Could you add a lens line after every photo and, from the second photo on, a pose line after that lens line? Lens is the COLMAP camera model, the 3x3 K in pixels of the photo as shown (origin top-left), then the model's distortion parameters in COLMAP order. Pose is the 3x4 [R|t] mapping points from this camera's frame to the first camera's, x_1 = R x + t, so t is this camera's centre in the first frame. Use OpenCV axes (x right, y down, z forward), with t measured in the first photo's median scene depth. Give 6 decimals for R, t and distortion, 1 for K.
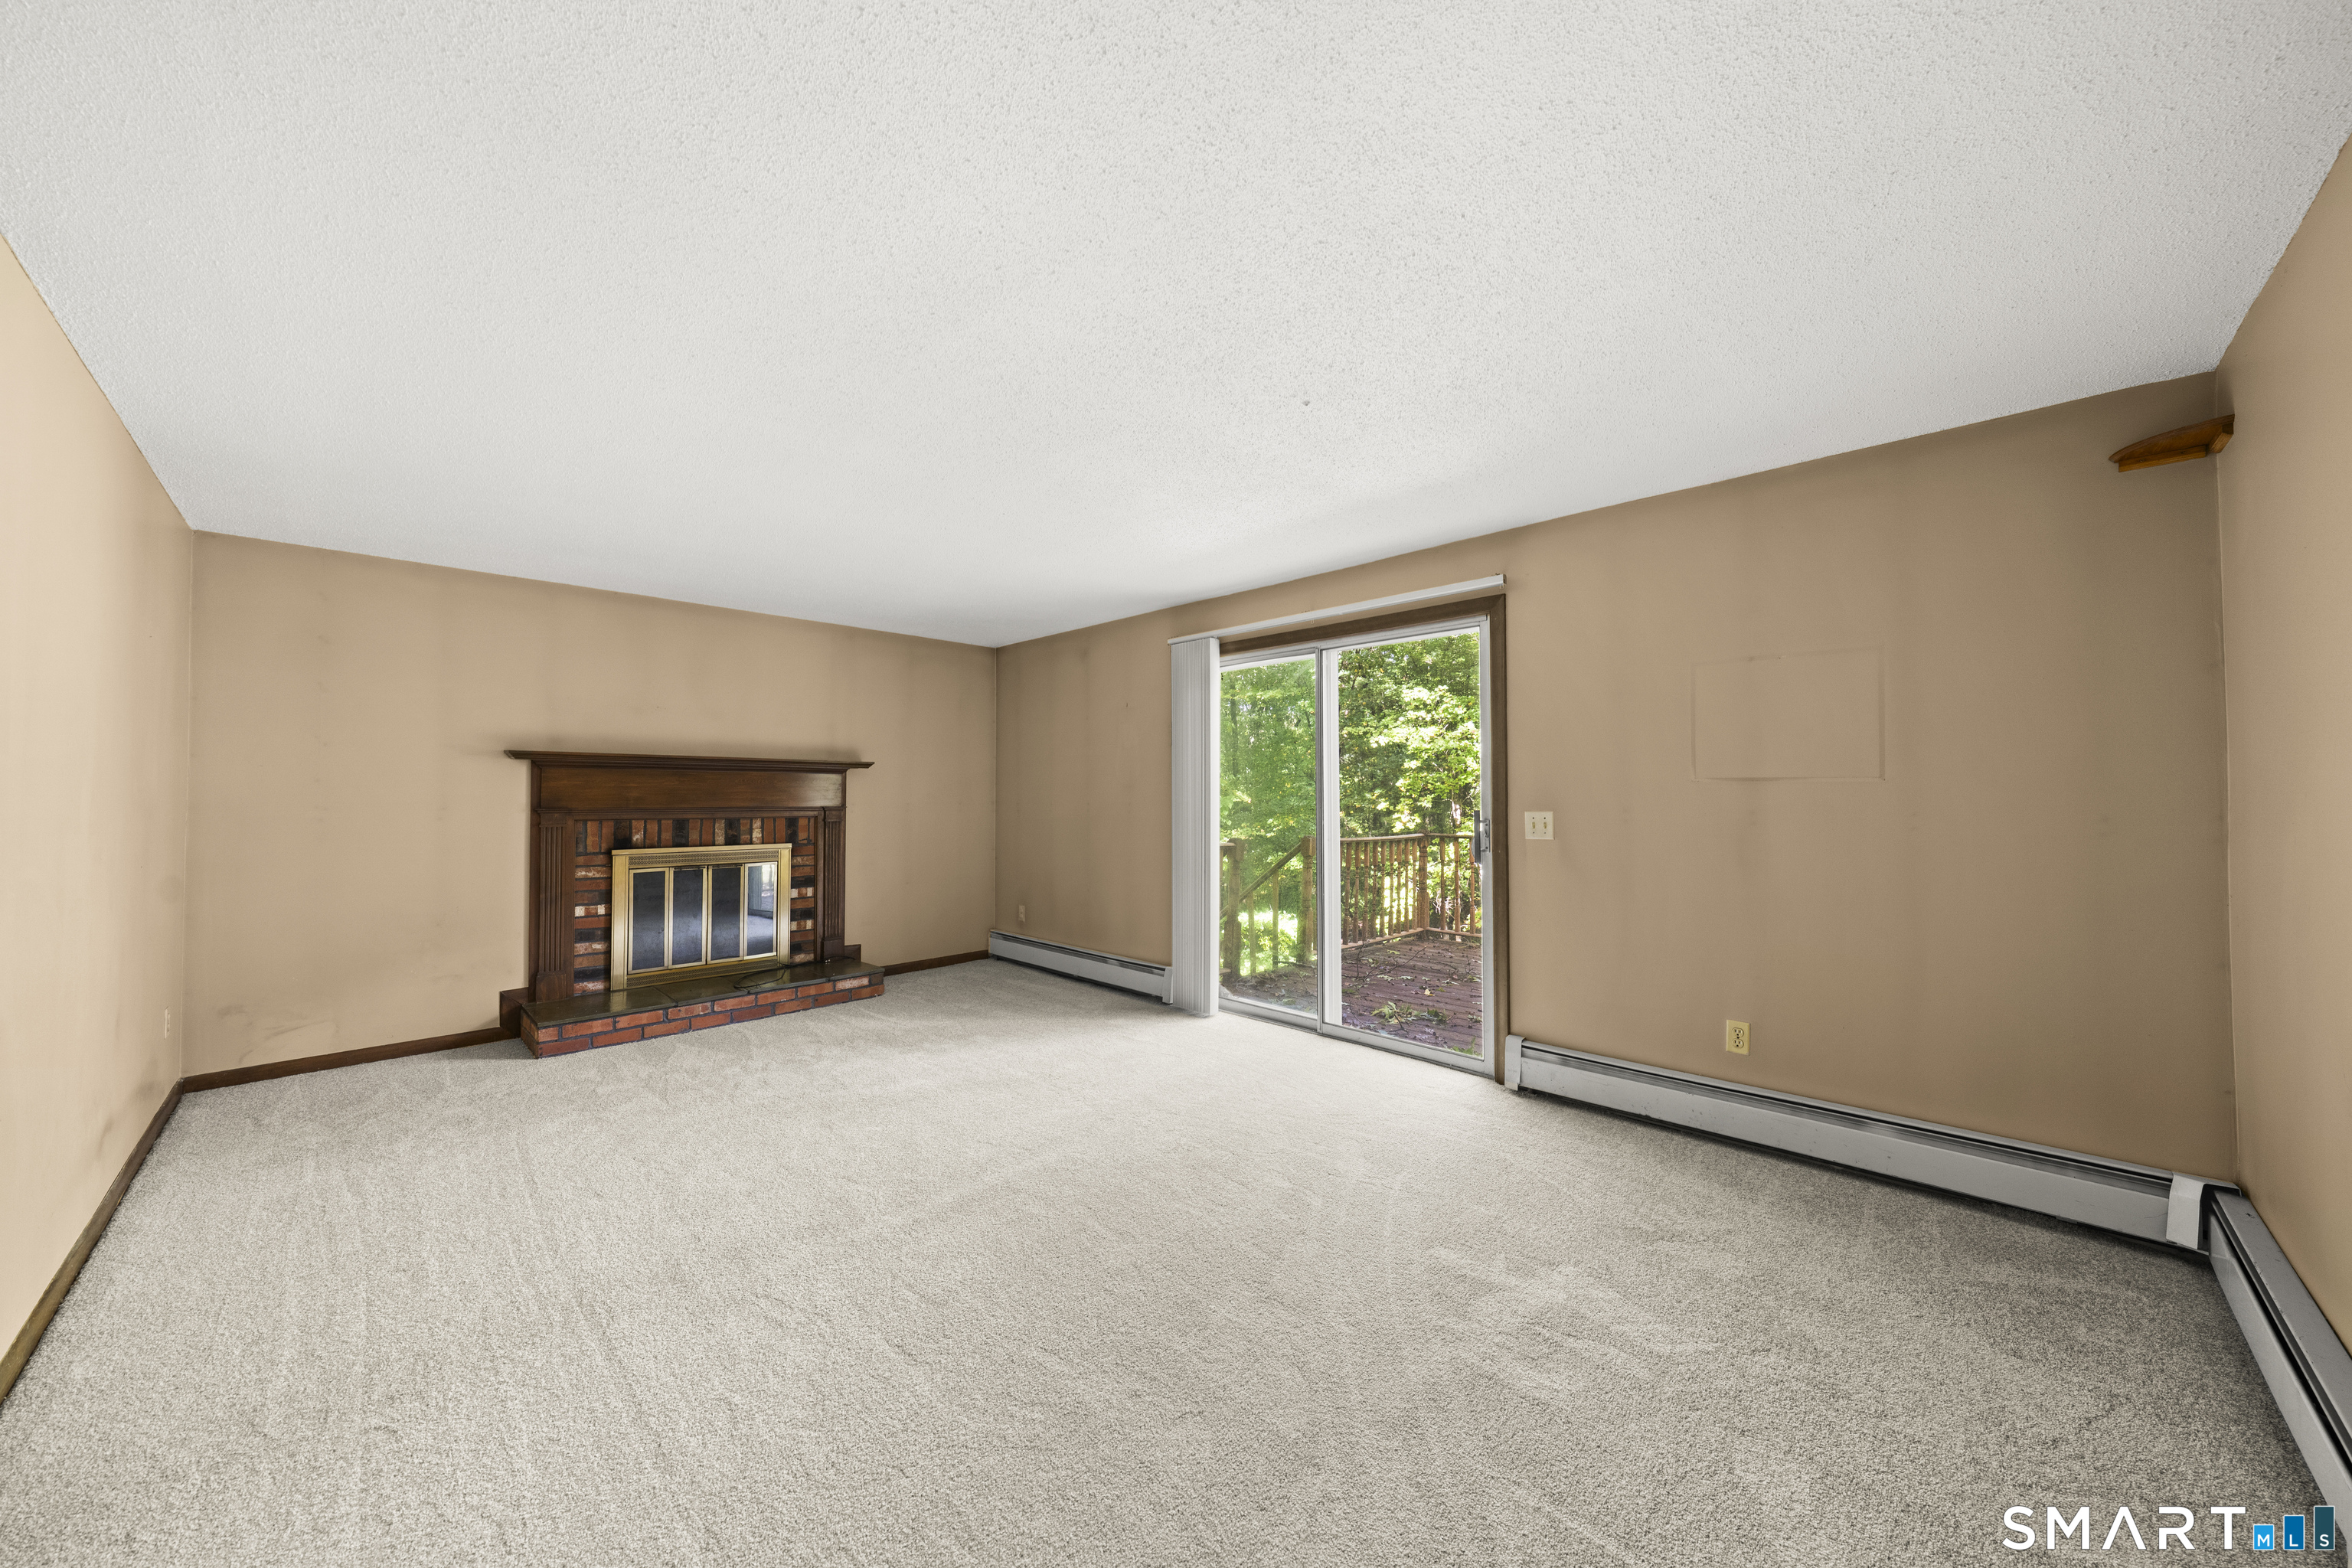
lens RADIAL K [[817.1, 0, 1182.5], [0, 817.1, 778.2], [0, 0, 1]] dist [0.001934, -0.000123]
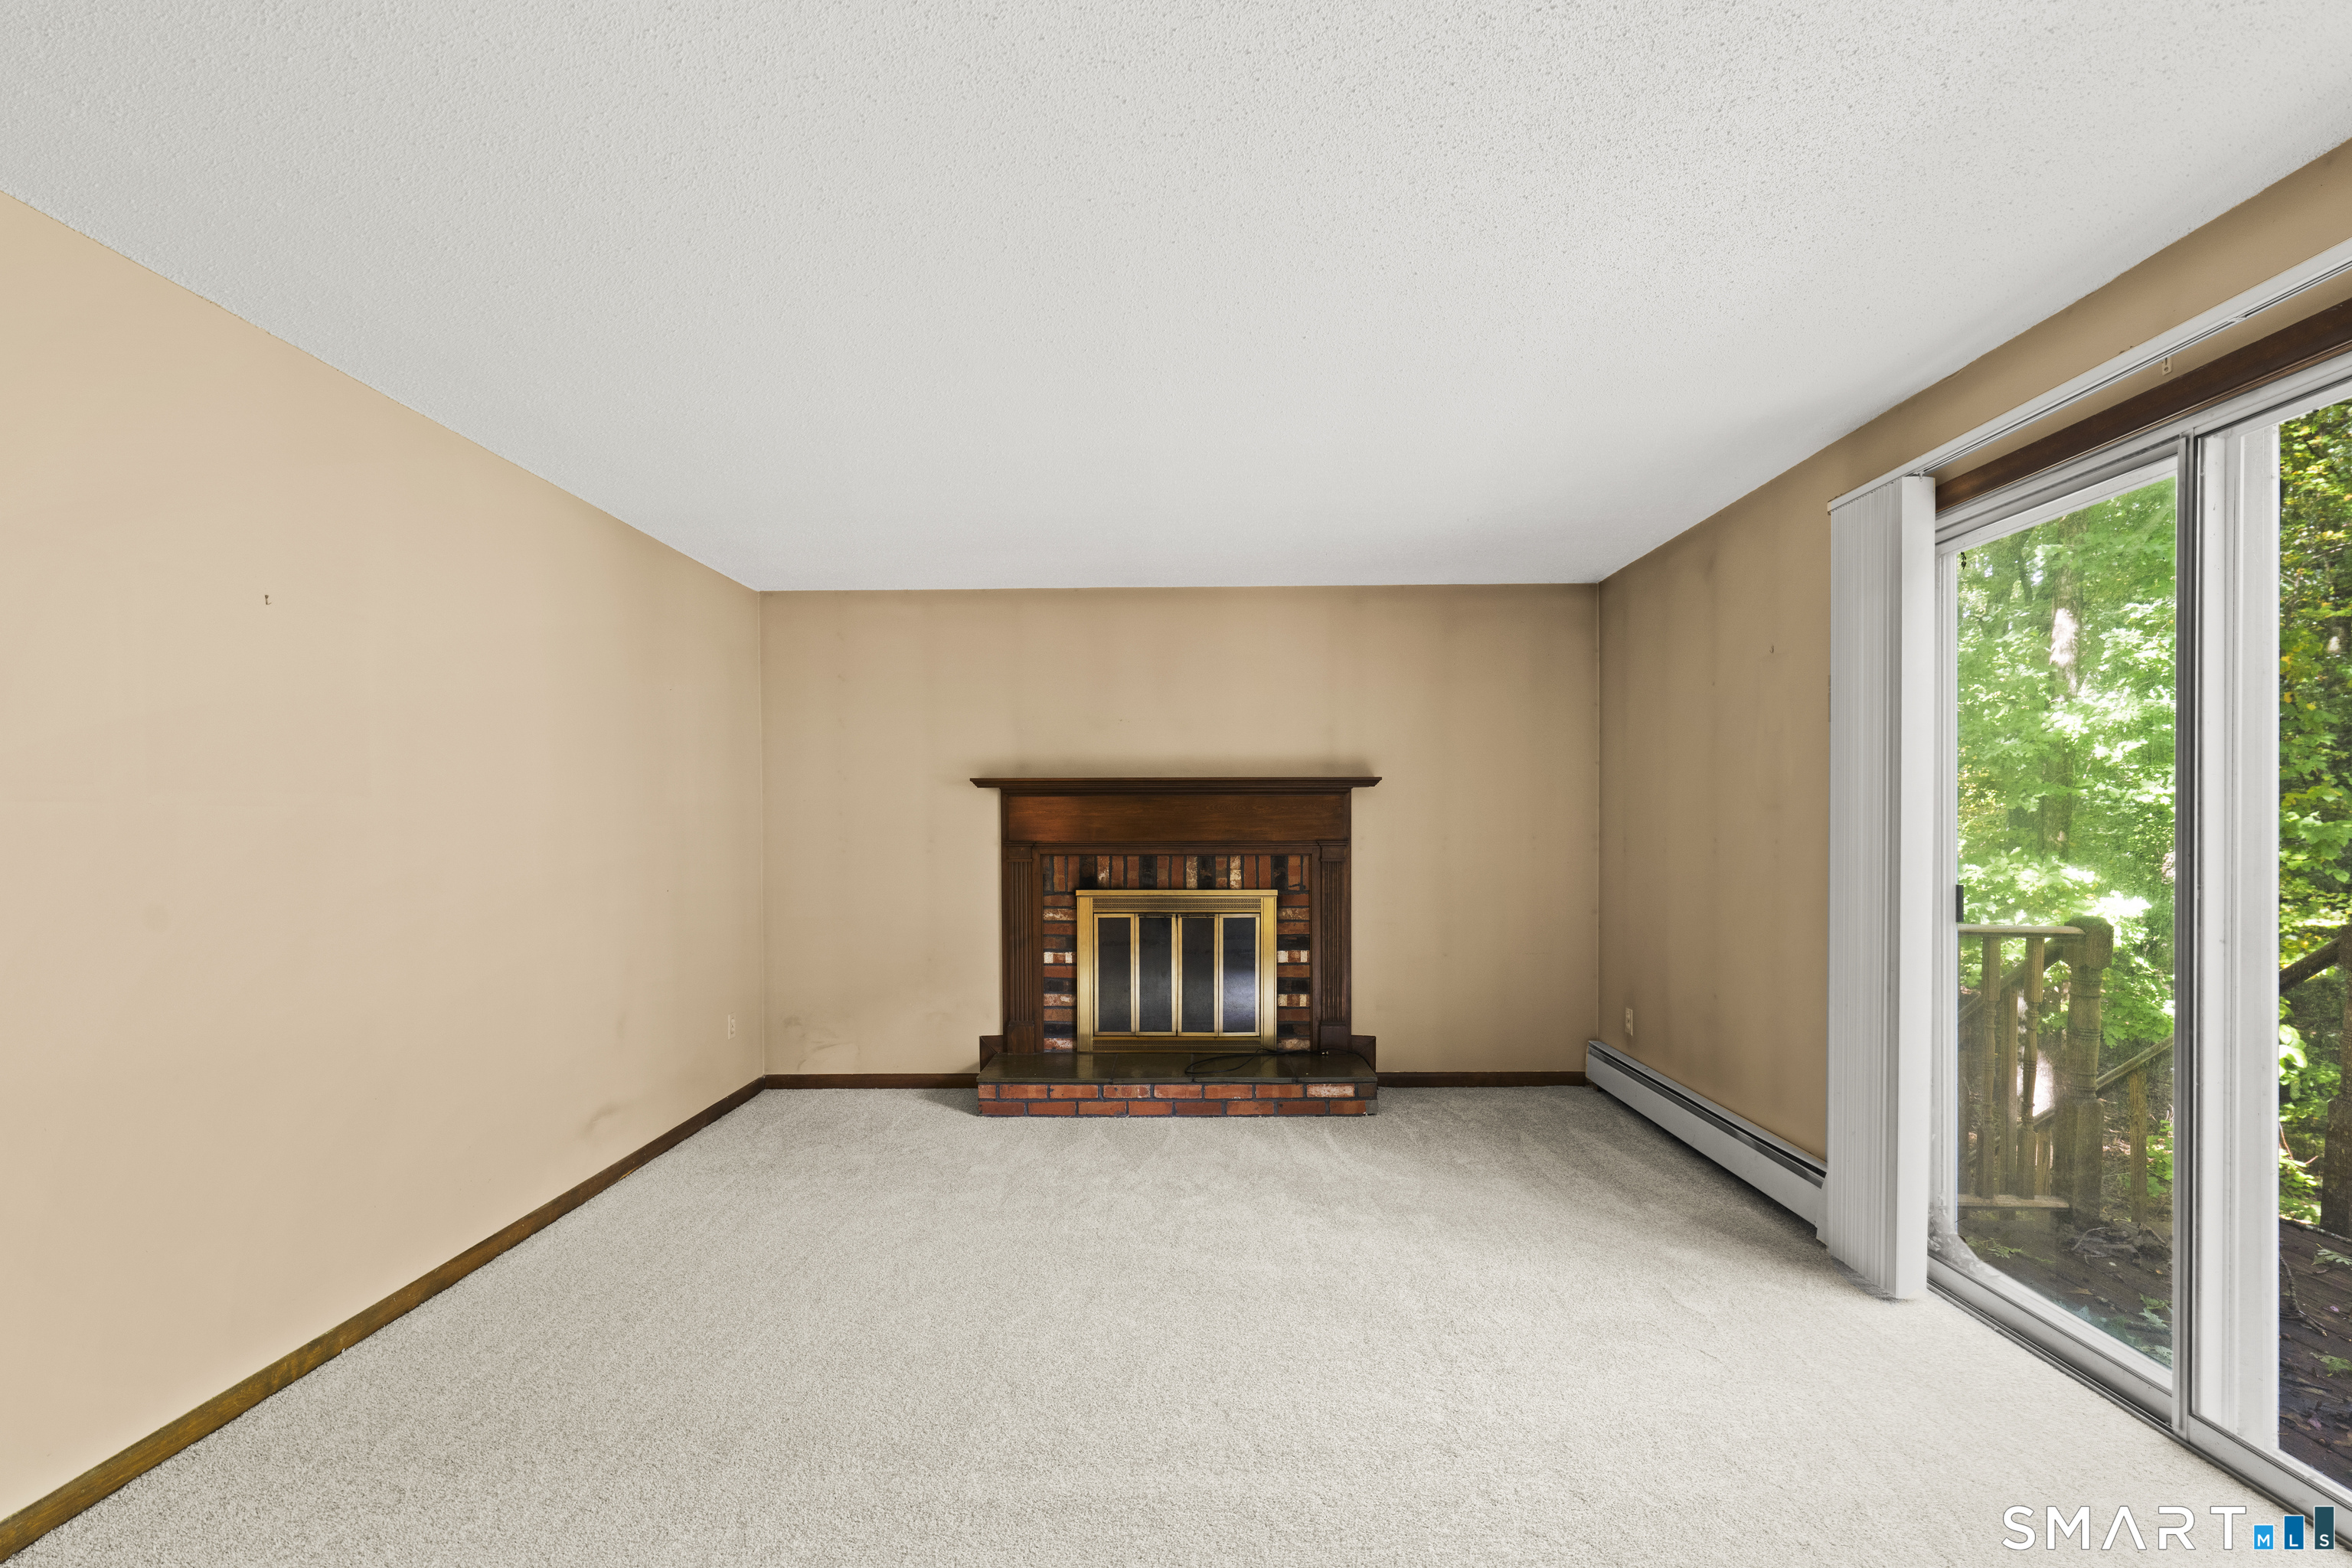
lens RADIAL K [[1085.1, 0, 1163.6], [0, 1085.1, 844.3], [0, 0, 1]] dist [0.002844, -0.002827]
pose [[0.686674, 0.011004, -0.726882, 0.195433], [0.019699, 0.999237, 0.033737, 0.003110], [0.726699, -0.037485, 0.685933, 0.283668]]
